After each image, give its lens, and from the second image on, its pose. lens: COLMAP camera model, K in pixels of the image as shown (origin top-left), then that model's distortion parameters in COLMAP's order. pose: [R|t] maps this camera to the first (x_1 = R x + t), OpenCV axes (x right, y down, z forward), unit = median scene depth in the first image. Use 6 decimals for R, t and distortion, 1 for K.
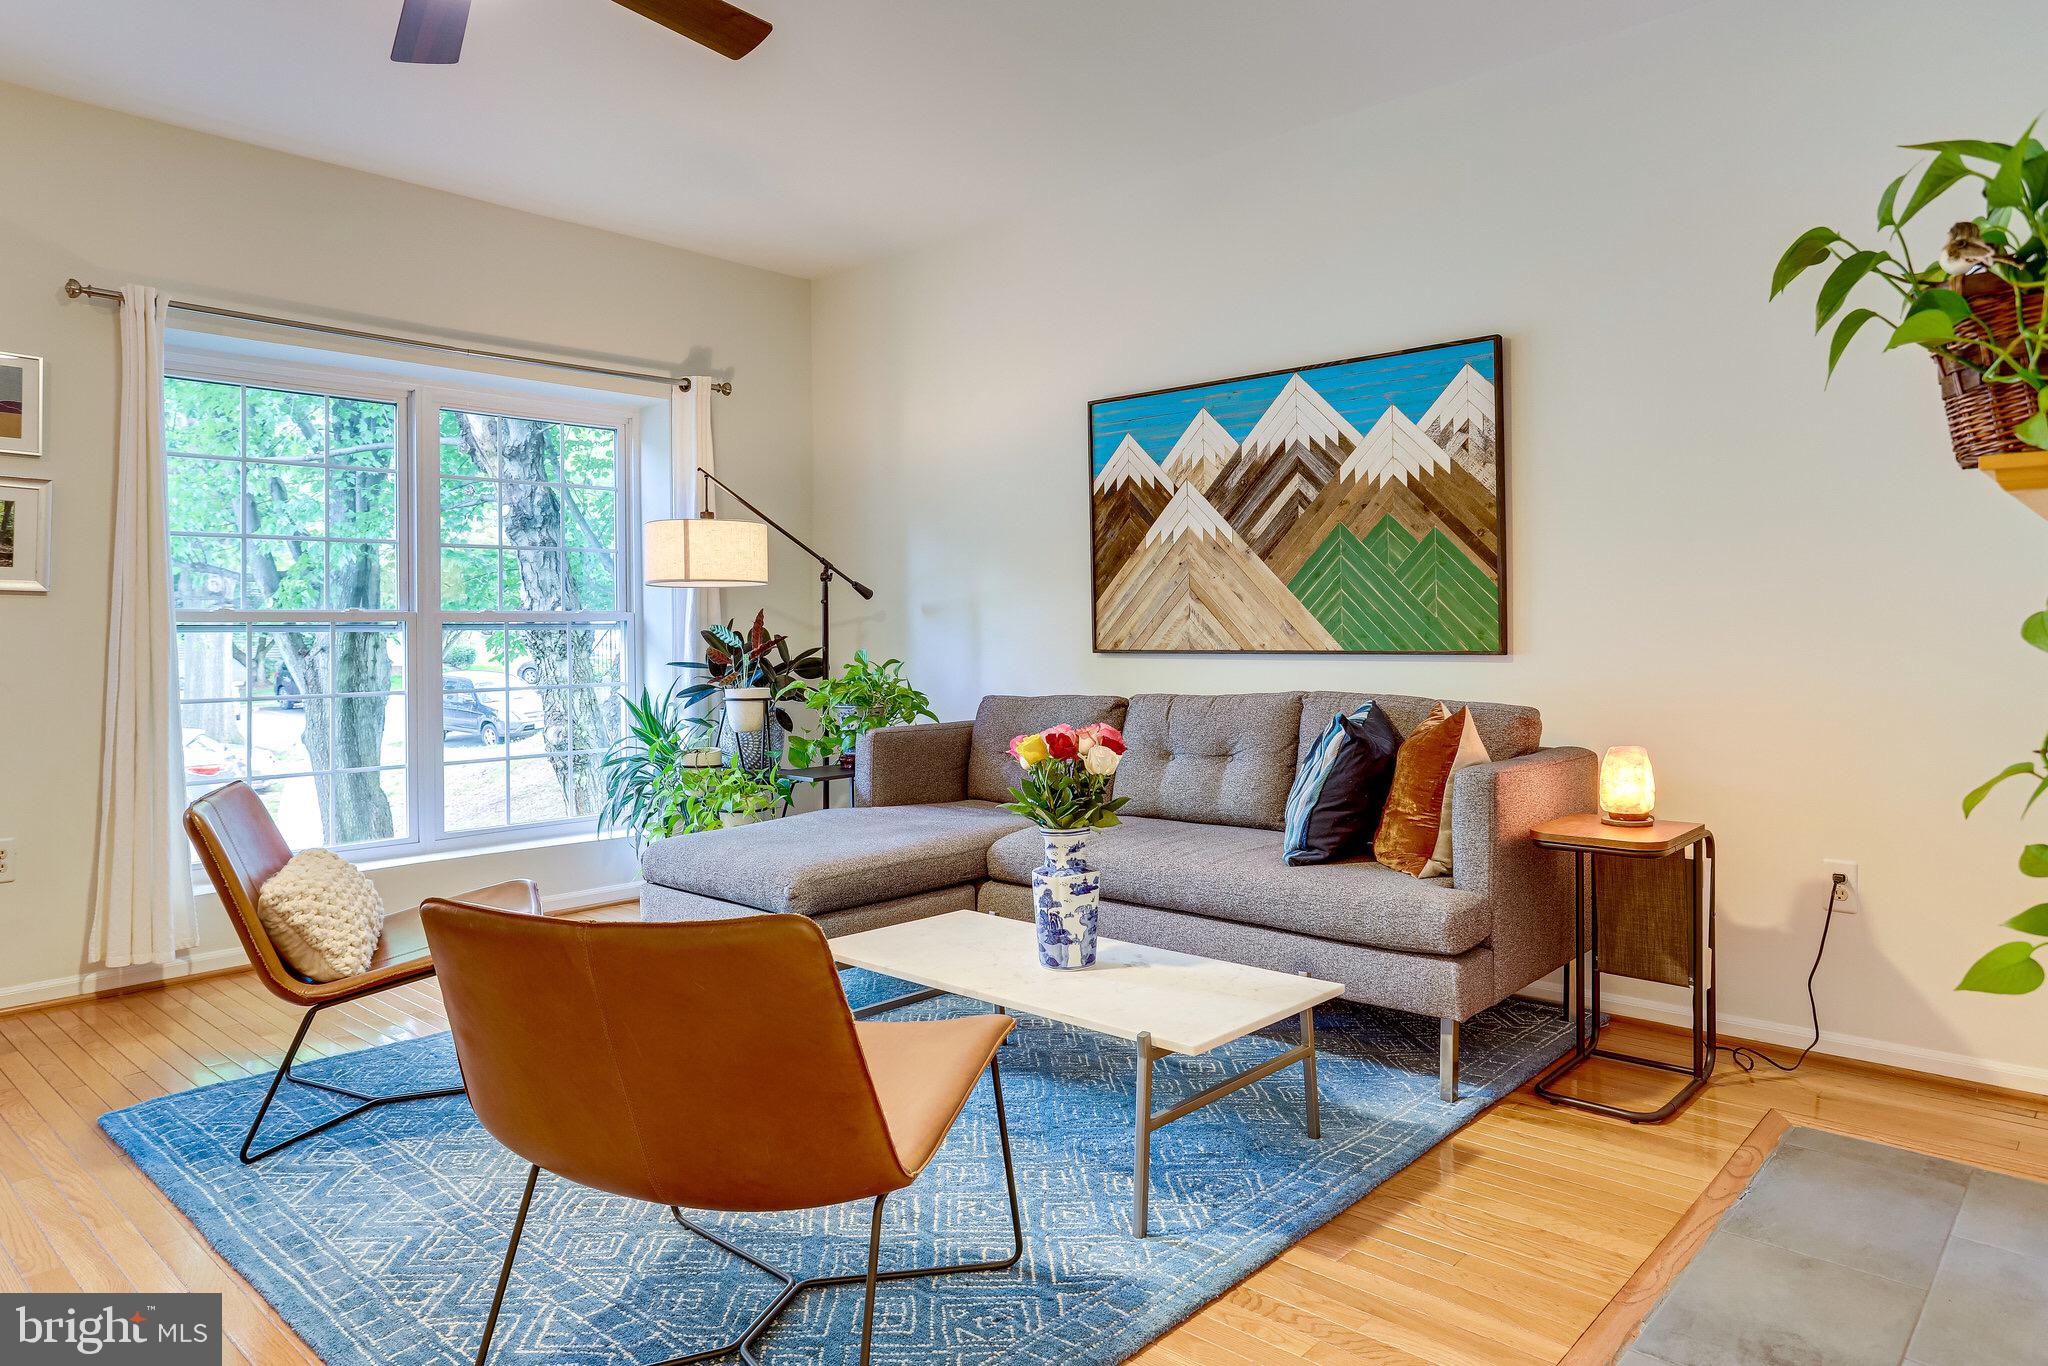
lens RADIAL K [[1216.6, 0, 1030.6], [0, 1216.6, 635.4], [0, 0, 1]] dist [-0.020252, -0.000705]
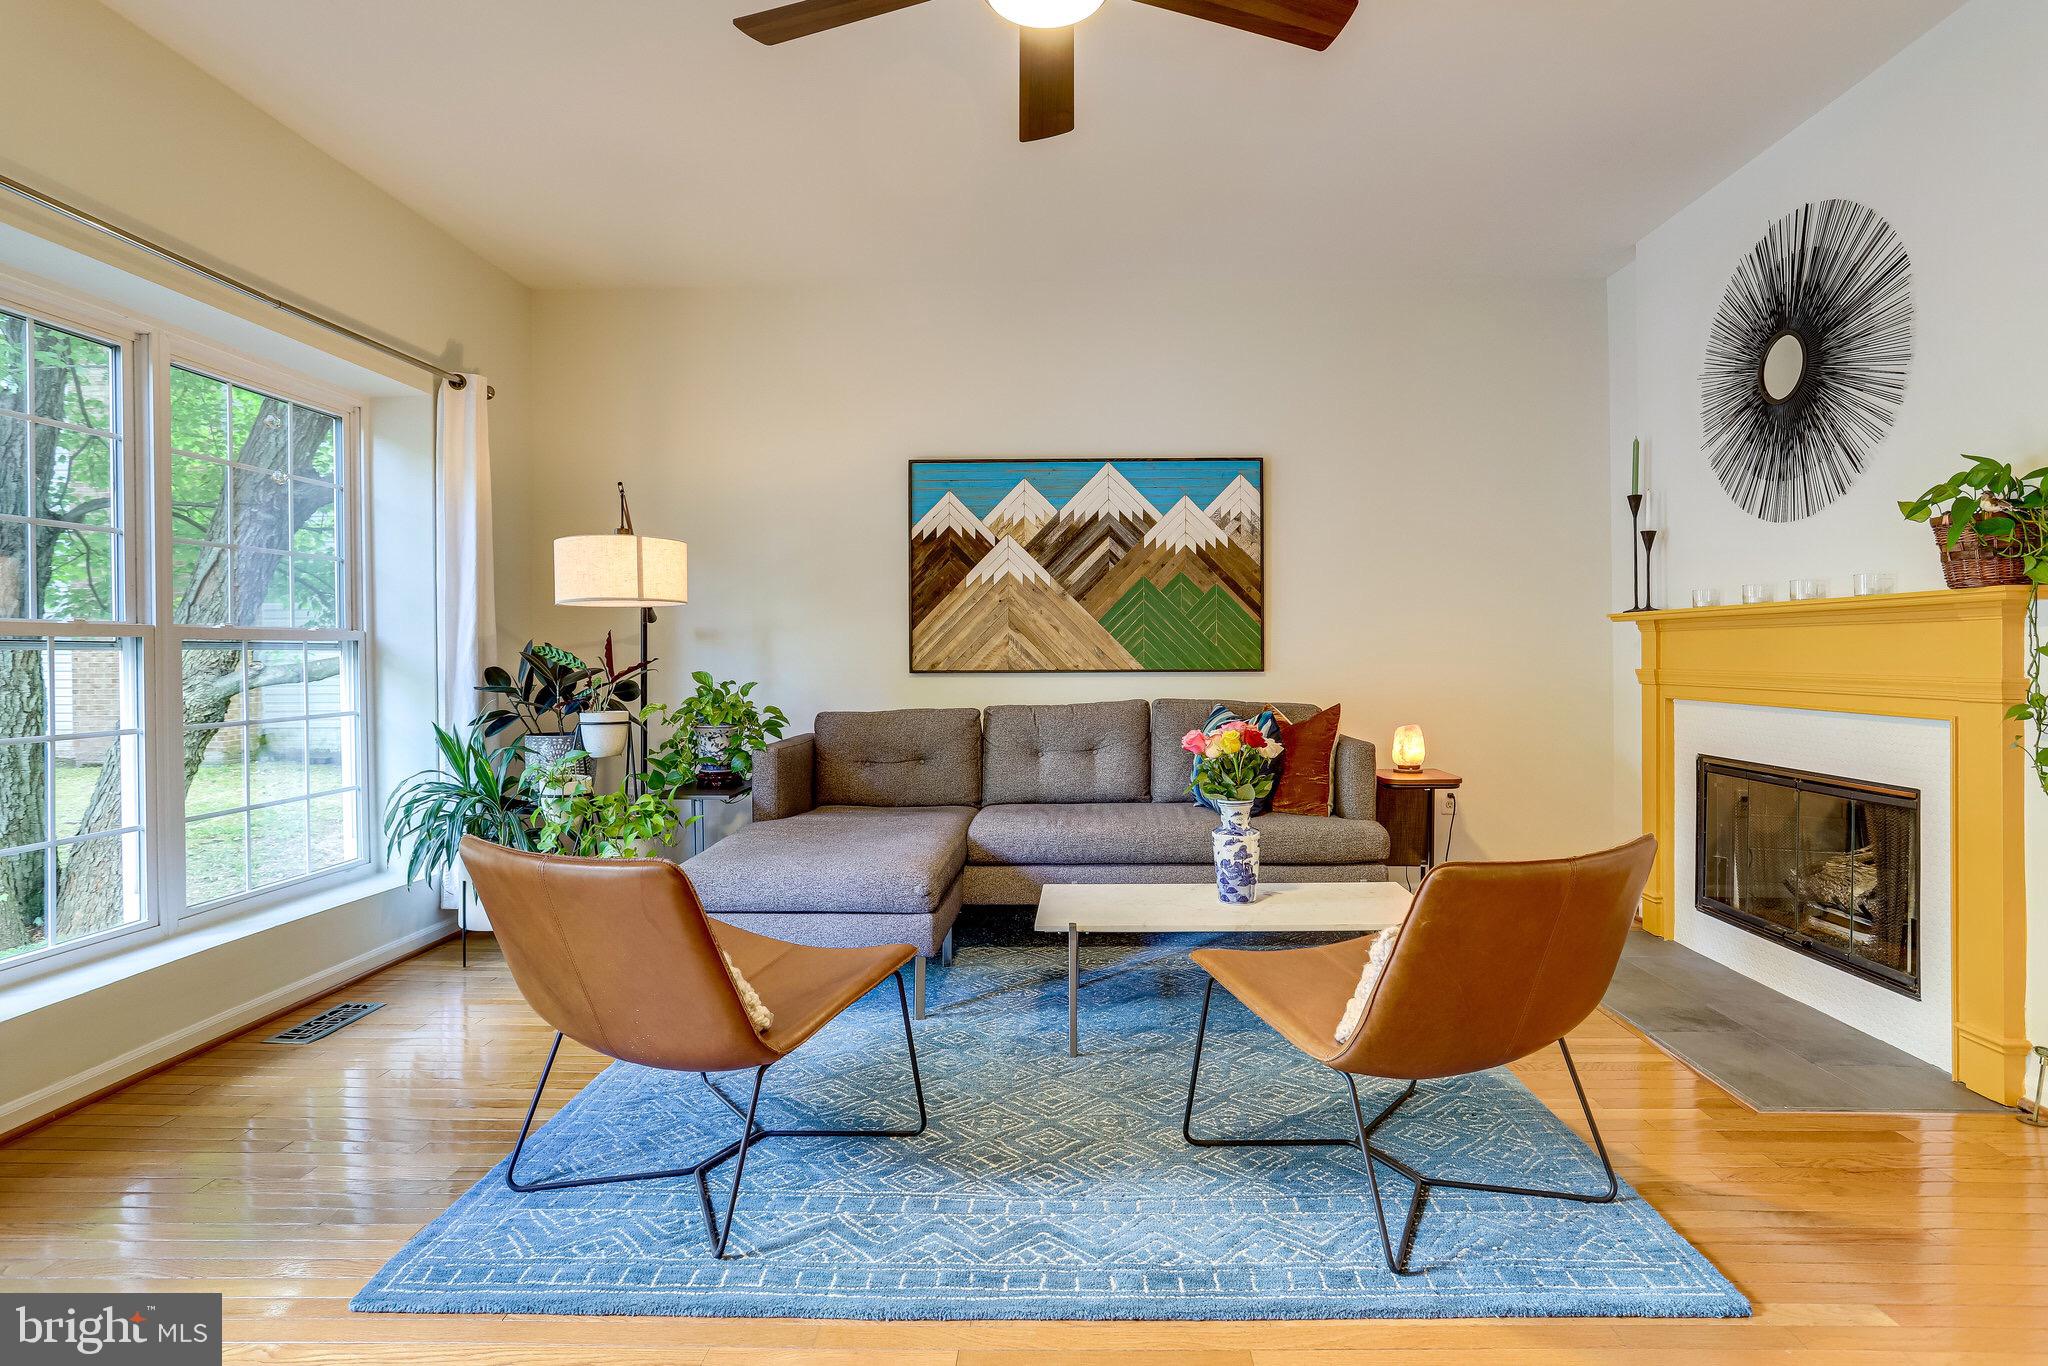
lens RADIAL K [[1028.4, 0, 1024.0], [0, 1028.4, 683.0], [0, 0, 1]] dist [-0.052735, 0.036576]
pose [[0.772425, -0.012028, 0.634992, -0.566554], [-0.000668, 0.999805, 0.019752, 0.004752], [-0.635106, -0.015681, 0.772266, 0.180942]]
